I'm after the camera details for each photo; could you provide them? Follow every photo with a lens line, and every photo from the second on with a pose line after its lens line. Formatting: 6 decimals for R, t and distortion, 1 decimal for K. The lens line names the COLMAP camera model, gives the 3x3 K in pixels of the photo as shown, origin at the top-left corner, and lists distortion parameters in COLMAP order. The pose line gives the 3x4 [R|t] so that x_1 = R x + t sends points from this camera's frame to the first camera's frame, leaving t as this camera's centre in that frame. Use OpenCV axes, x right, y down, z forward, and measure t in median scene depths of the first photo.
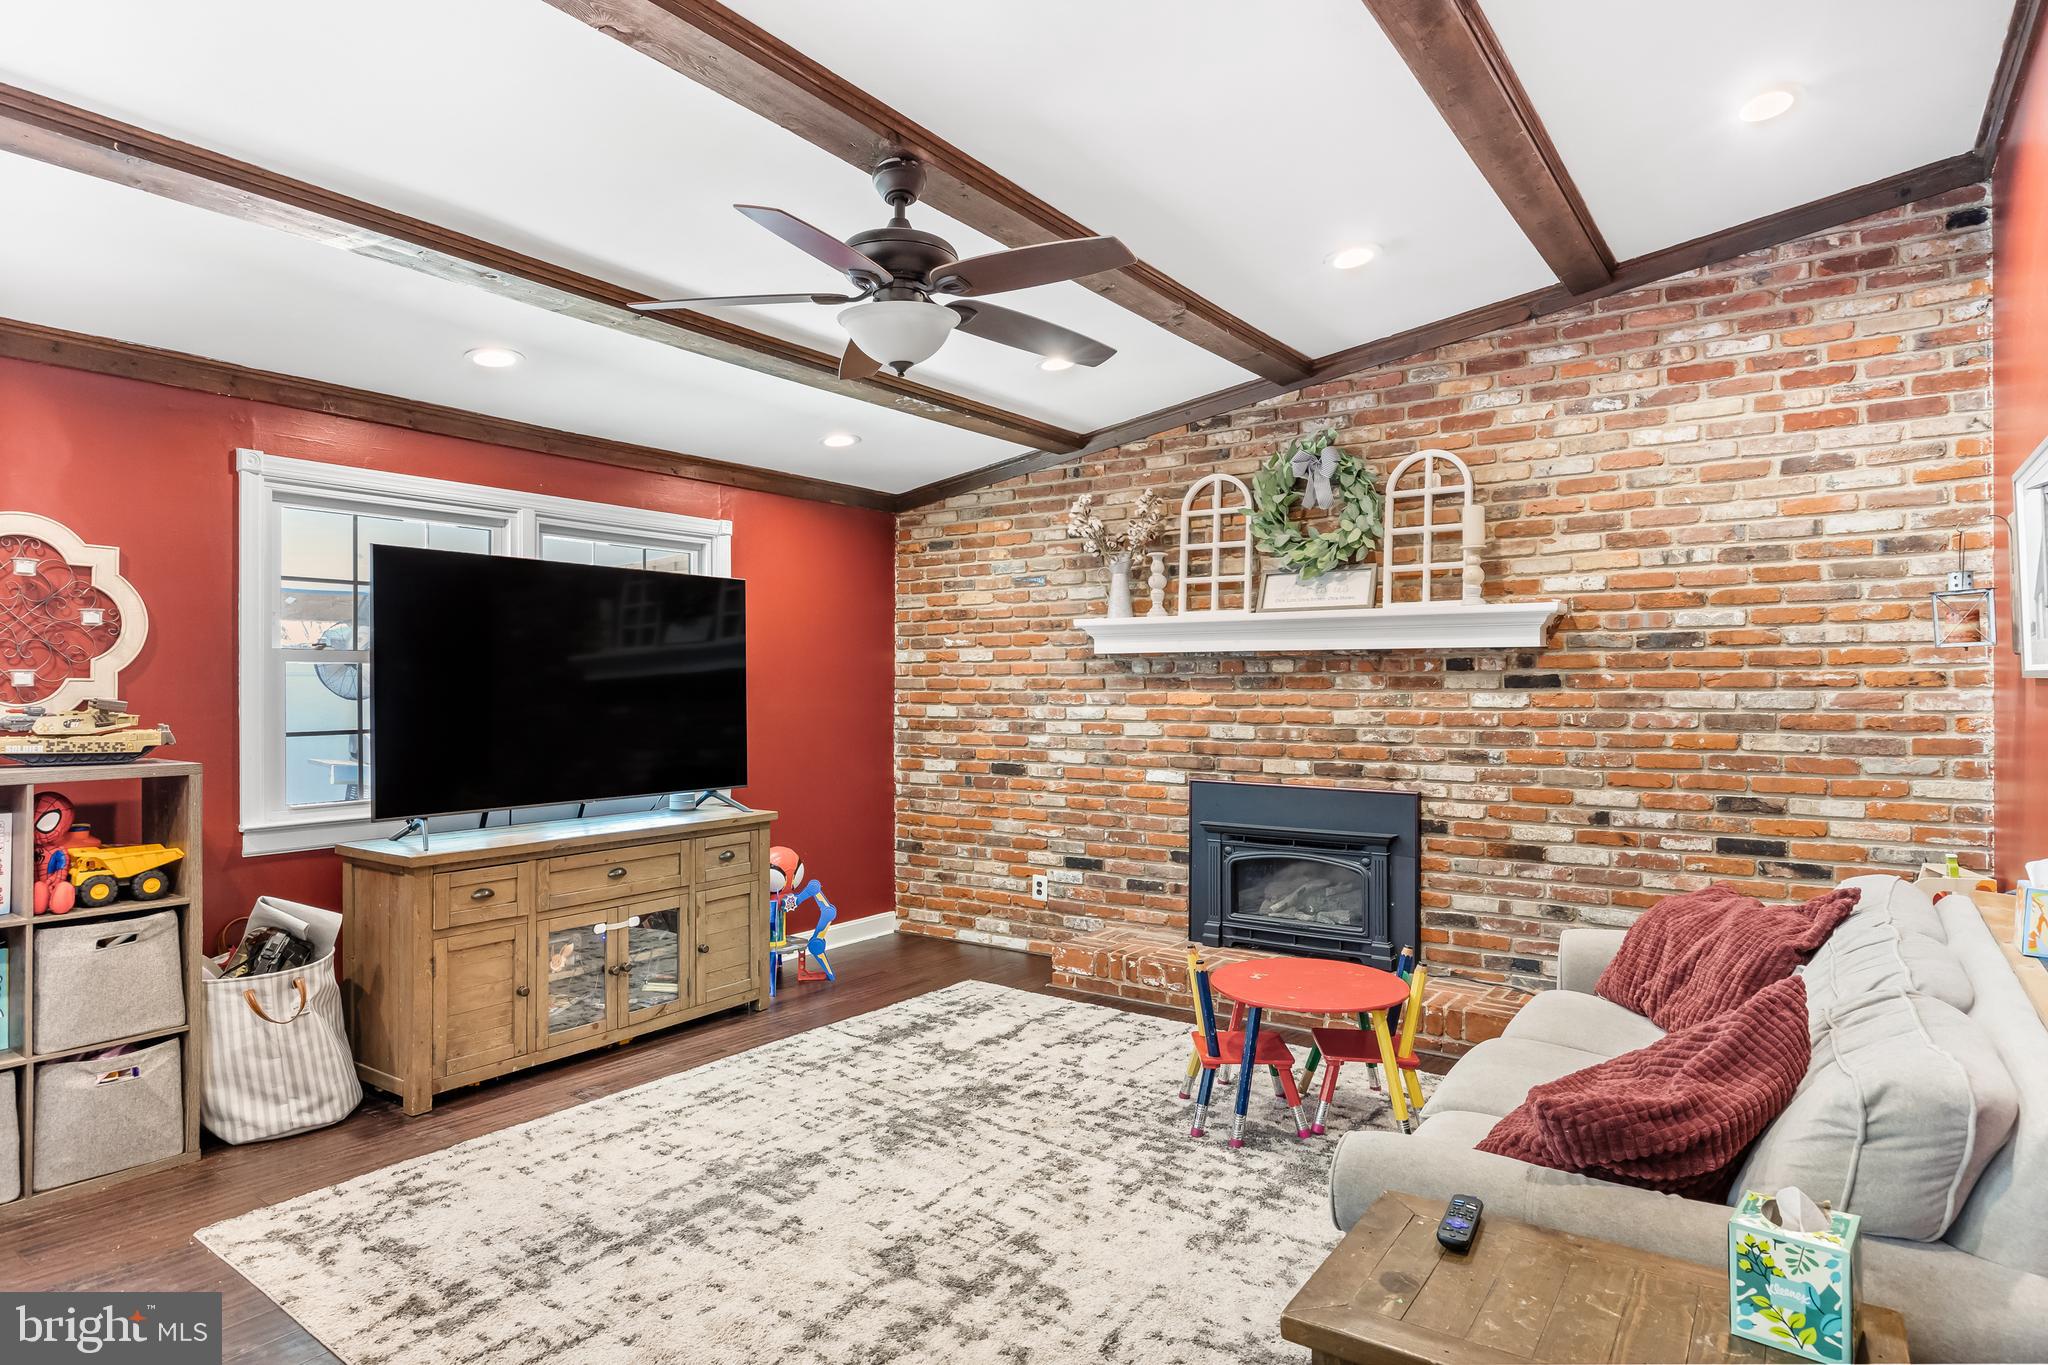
lens RADIAL K [[1170.9, 0, 1004.6], [0, 1170.9, 679.8], [0, 0, 1]] dist [-0.000960, -0.001849]
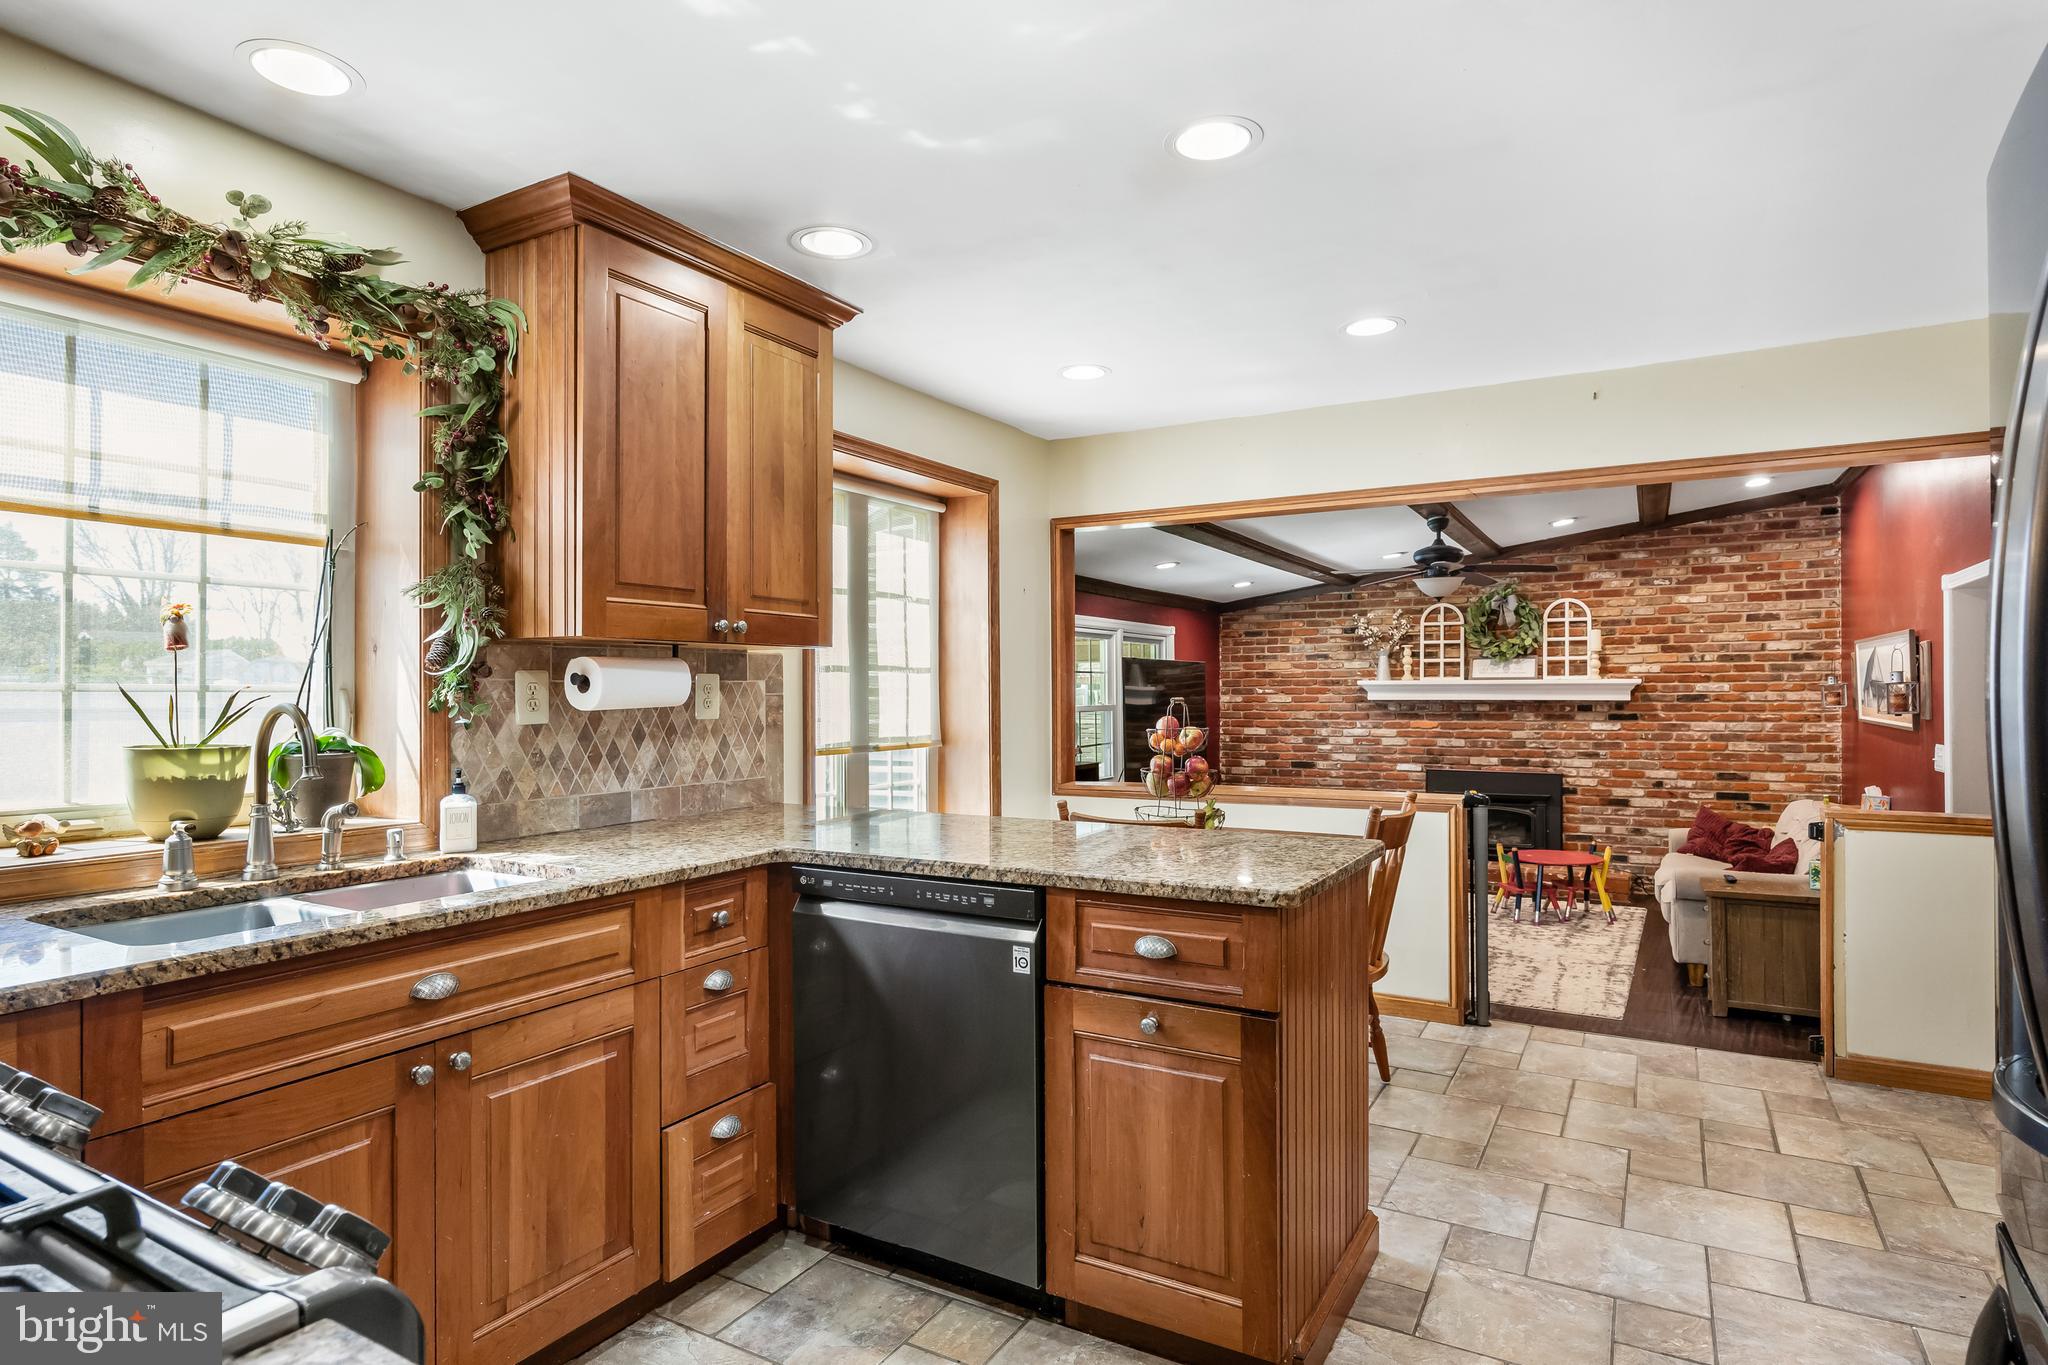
lens RADIAL K [[1117.8, 0, 1019.0], [0, 1117.8, 688.0], [0, 0, 1]] dist [0.004065, 0.001742]
pose [[0.994724, -0.005469, 0.102444, -0.759973], [0.005104, 0.999980, 0.003825, -0.059482], [-0.102463, -0.003281, 0.994731, -0.787172]]
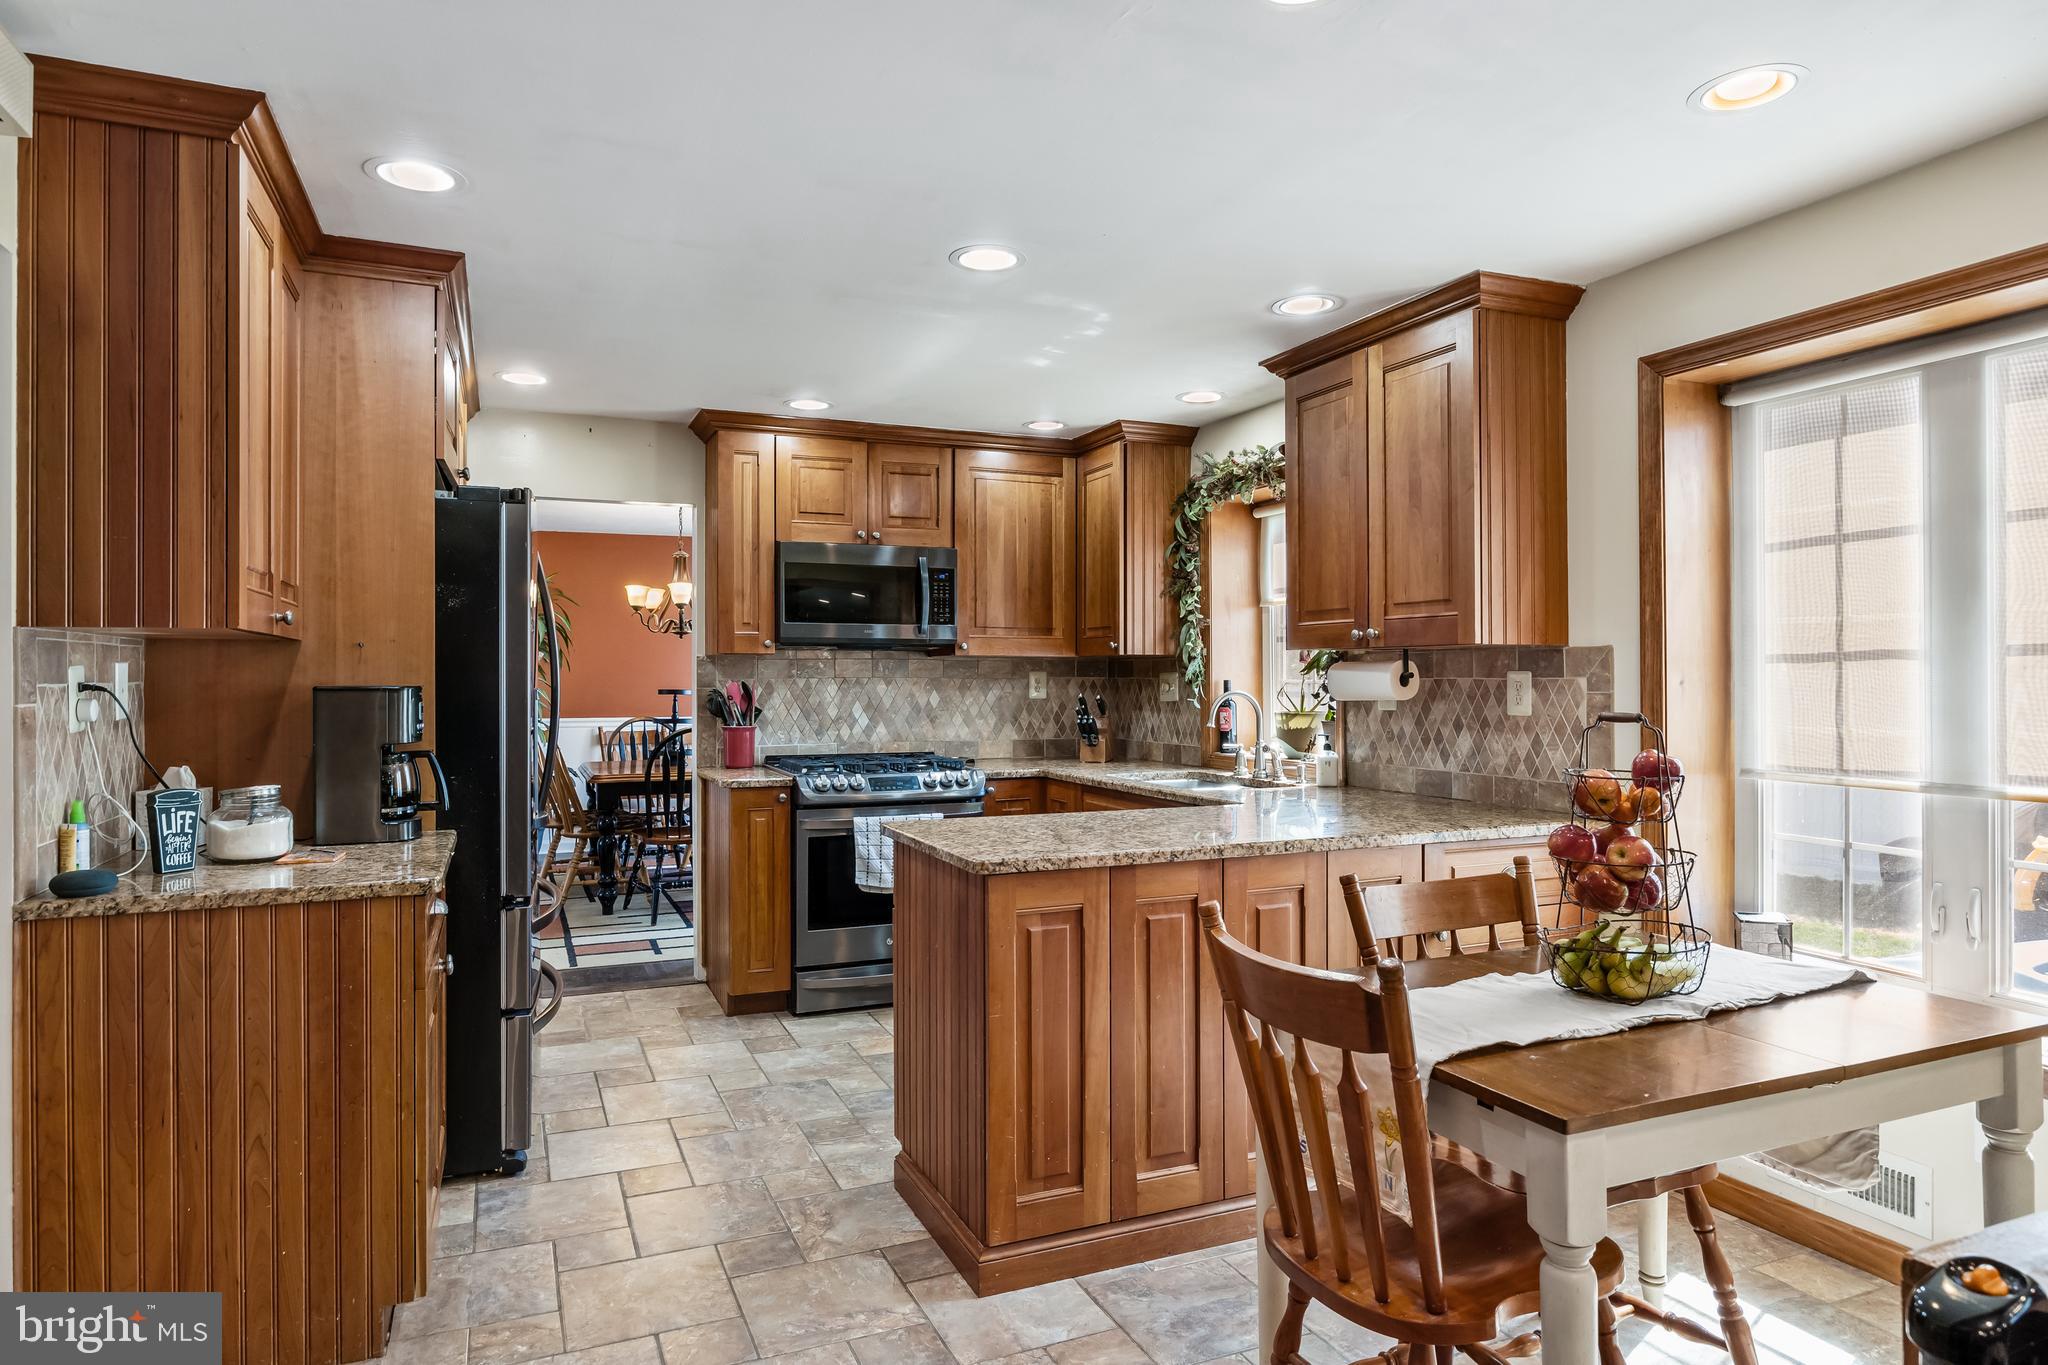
lens RADIAL K [[1205.9, 0, 1018.2], [0, 1205.9, 677.9], [0, 0, 1]] dist [-0.008247, -0.001032]
pose [[-0.511562, -0.000992, -0.859246, 1.935525], [0.004586, 0.999982, -0.003885, -0.064802], [0.859234, -0.005927, -0.511548, 2.419906]]
